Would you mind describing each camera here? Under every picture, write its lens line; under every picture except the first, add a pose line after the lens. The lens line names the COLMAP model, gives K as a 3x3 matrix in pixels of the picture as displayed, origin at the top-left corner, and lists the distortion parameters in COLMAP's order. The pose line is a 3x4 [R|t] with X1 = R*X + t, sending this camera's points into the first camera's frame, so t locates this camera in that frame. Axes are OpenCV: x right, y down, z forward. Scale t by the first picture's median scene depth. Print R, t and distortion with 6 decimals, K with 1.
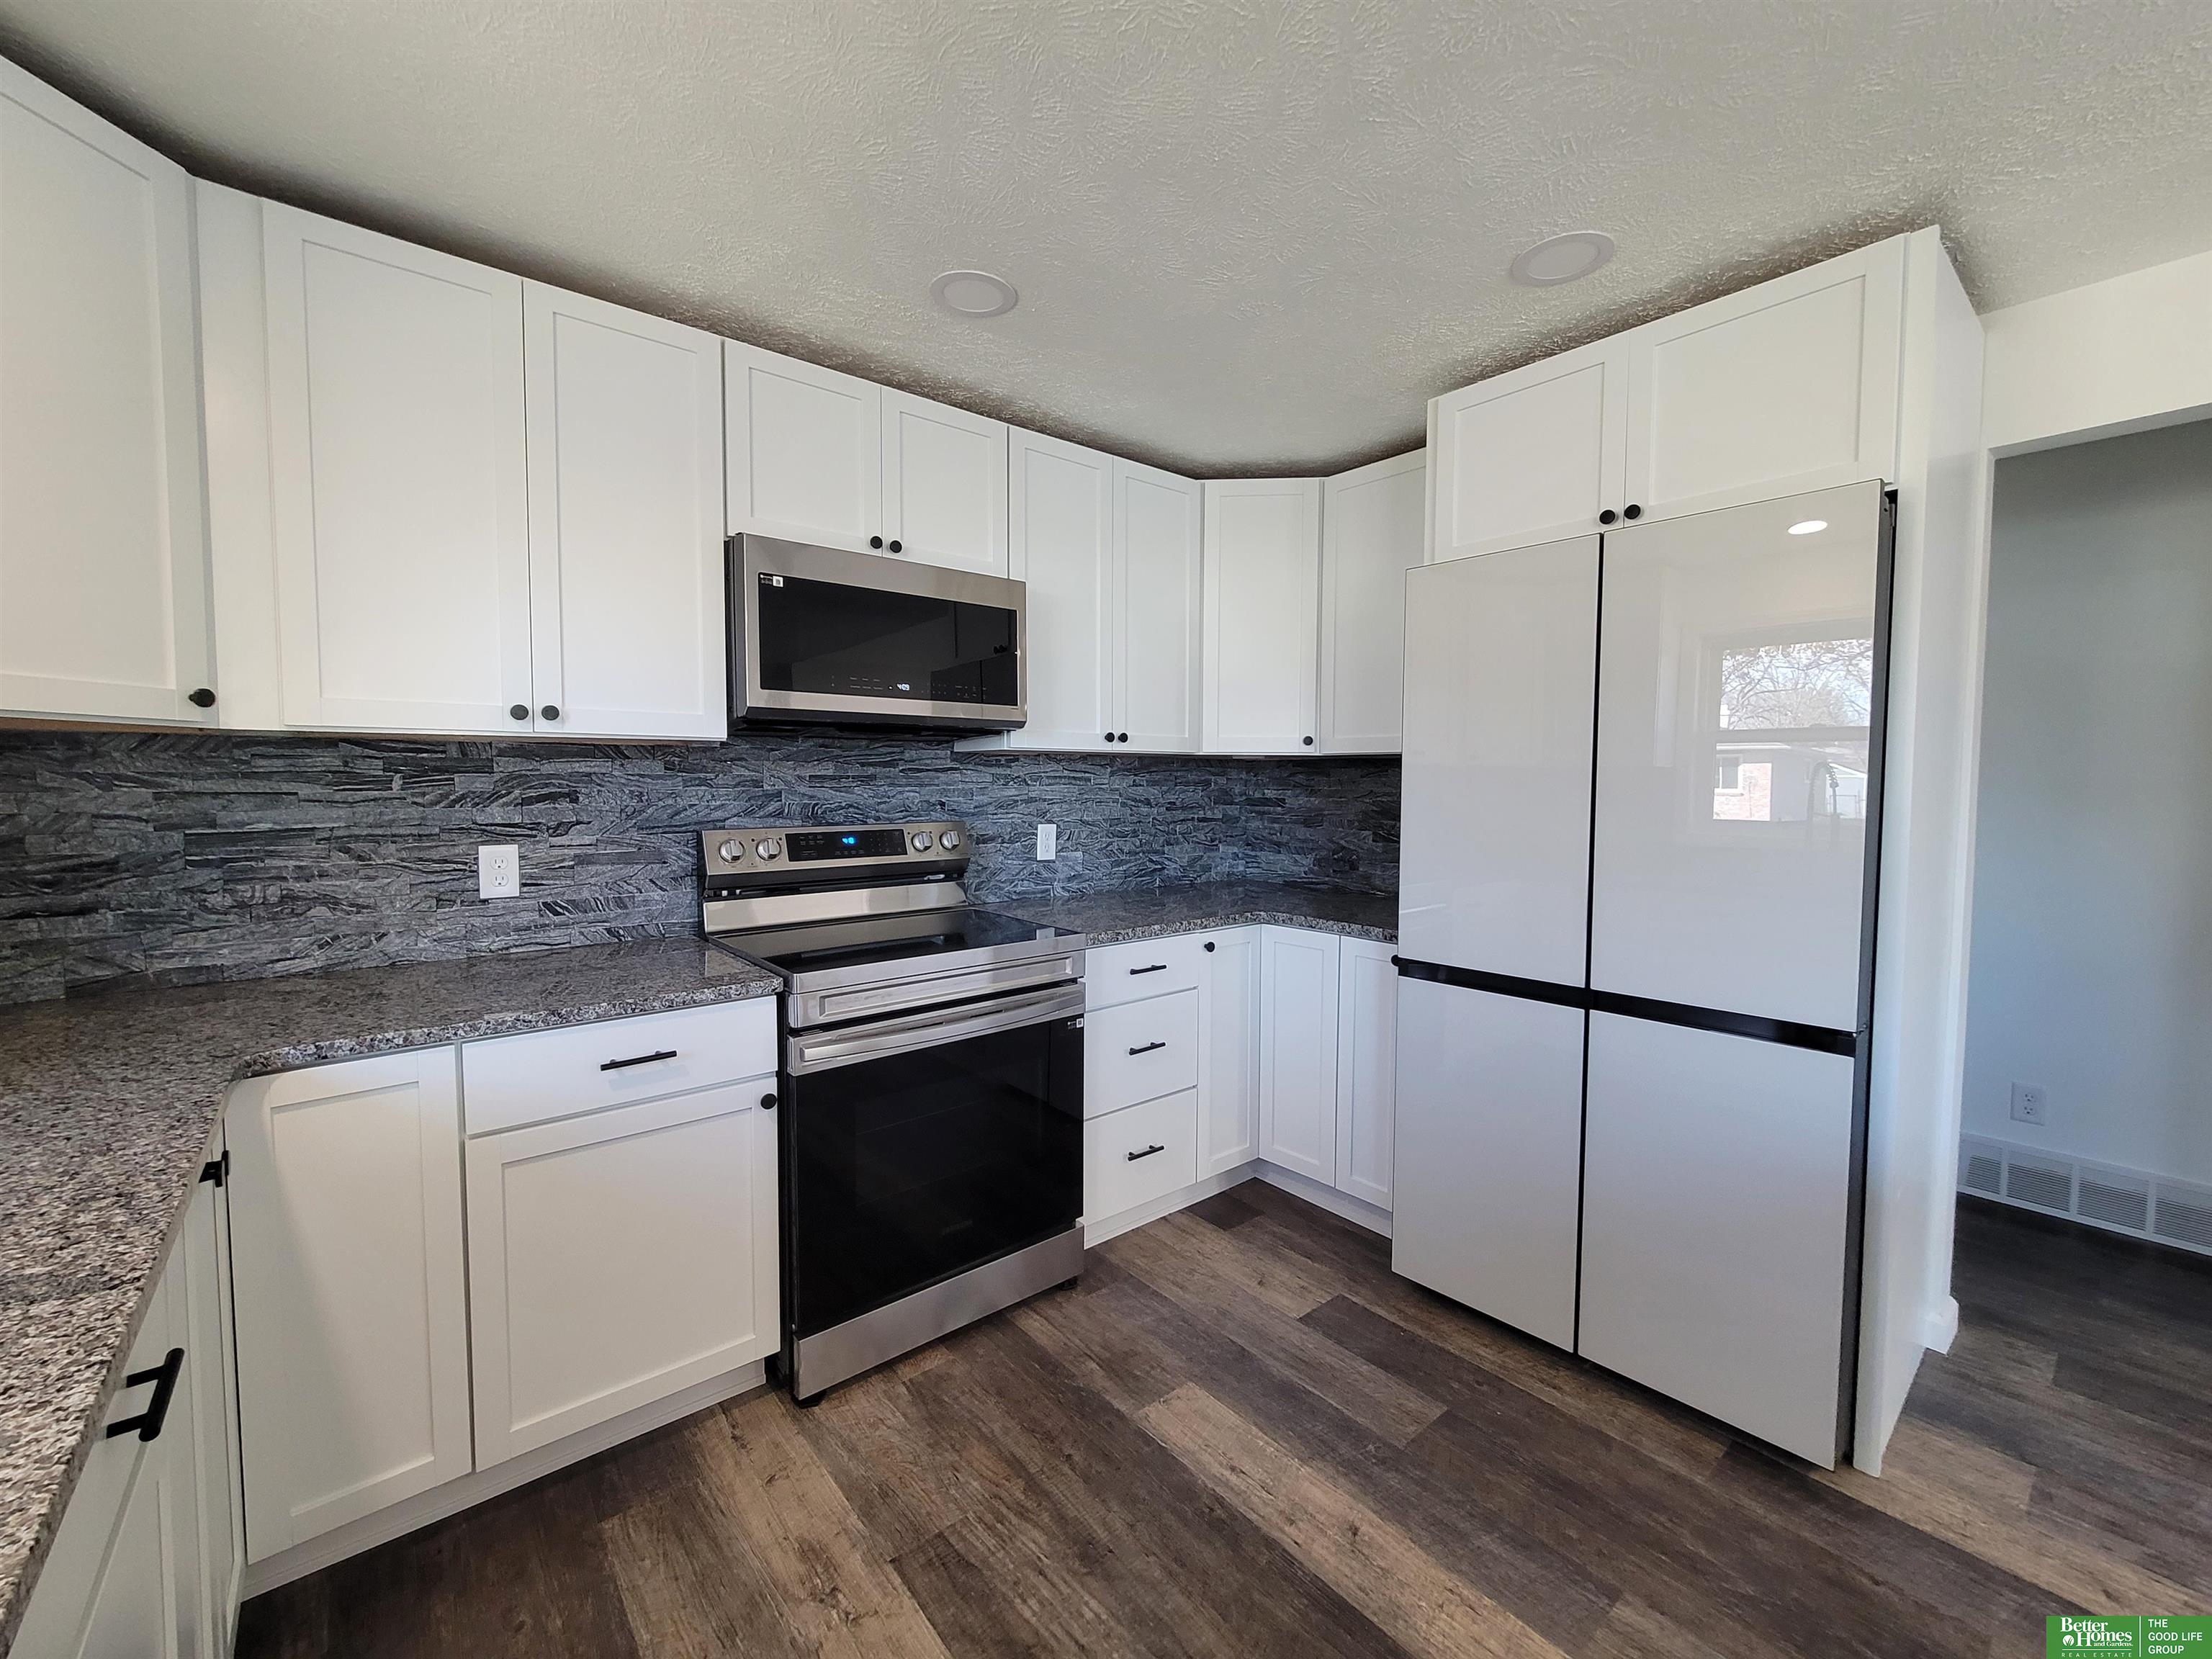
lens RADIAL K [[898.7, 0, 1106.0], [0, 898.7, 829.5], [0, 0, 1]] dist [-0.001815, -0.000590]
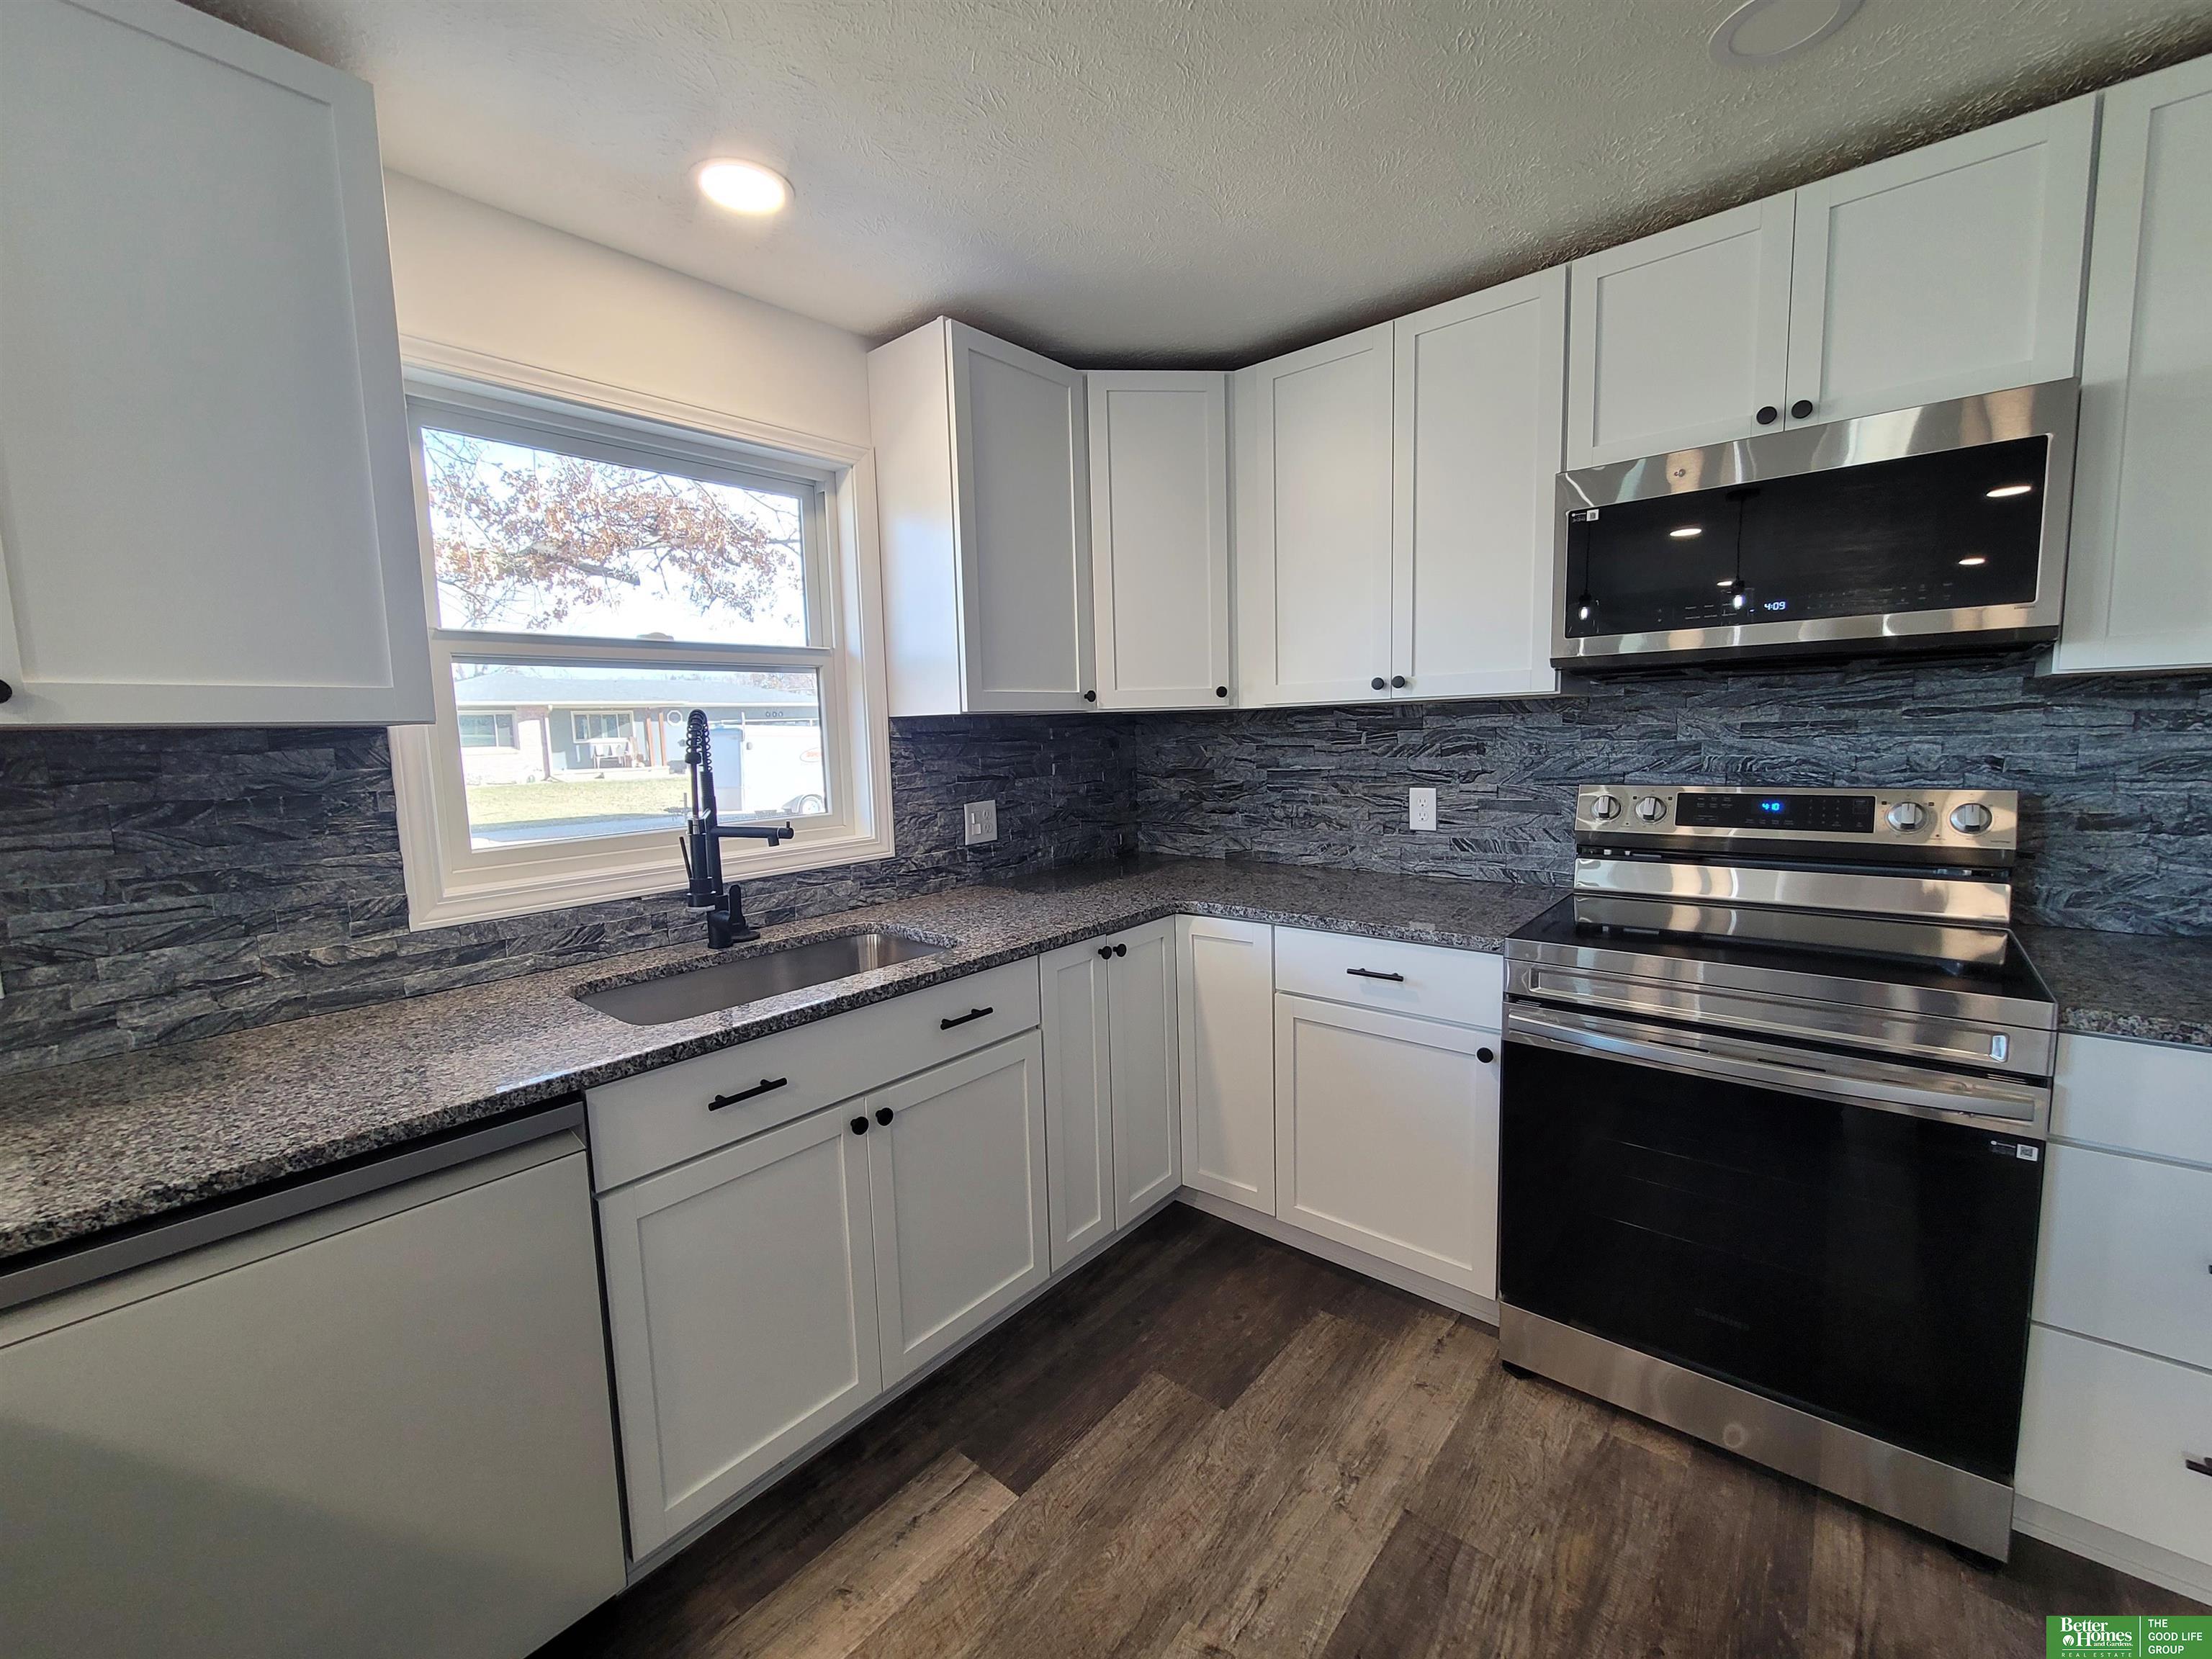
lens RADIAL K [[898.7, 0, 1106.0], [0, 898.7, 829.5], [0, 0, 1]] dist [-0.001815, -0.000590]
pose [[0.171427, 0.102257, -0.979876, 0.469783], [-0.026024, 0.994722, 0.099253, -0.037268], [0.984853, 0.008486, 0.173183, 0.360162]]
